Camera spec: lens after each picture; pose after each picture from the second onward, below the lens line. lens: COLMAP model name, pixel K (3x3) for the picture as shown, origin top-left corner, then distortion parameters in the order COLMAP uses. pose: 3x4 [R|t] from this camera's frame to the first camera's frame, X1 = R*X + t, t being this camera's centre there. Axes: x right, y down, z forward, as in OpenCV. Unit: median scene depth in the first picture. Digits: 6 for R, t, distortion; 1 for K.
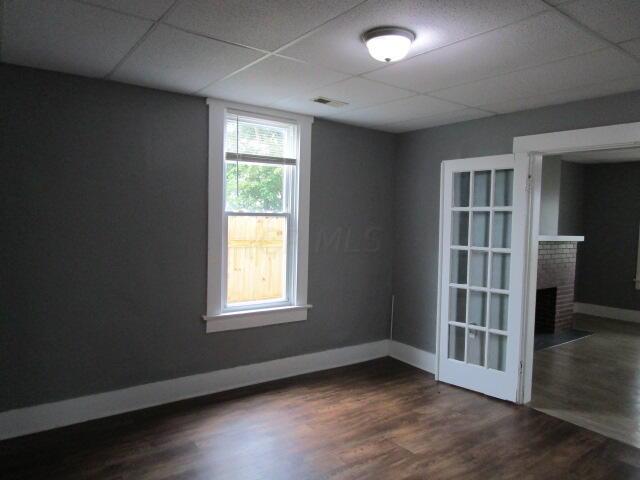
lens RADIAL K [[456.6, 0, 320.0], [0, 456.6, 240.0], [0, 0, 1]] dist [-0.045460, 0.029745]
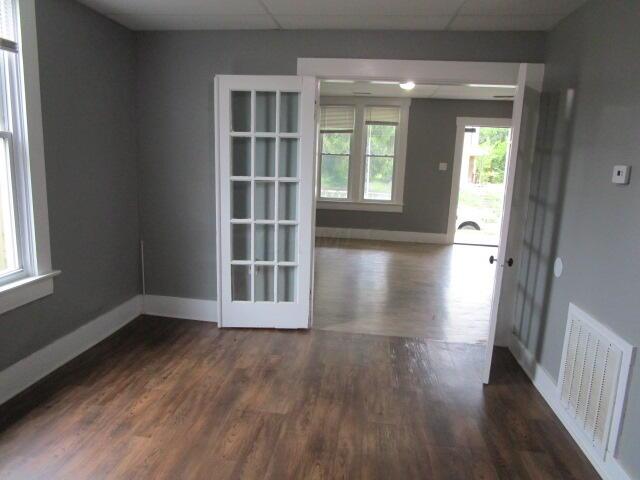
lens RADIAL K [[456.6, 0, 320.0], [0, 456.6, 240.0], [0, 0, 1]] dist [-0.045460, 0.029745]
pose [[0.687249, -0.130945, 0.714522, -0.250142], [0.019459, 0.986584, 0.162088, -0.005823], [-0.726161, -0.097491, 0.680577, 0.280227]]
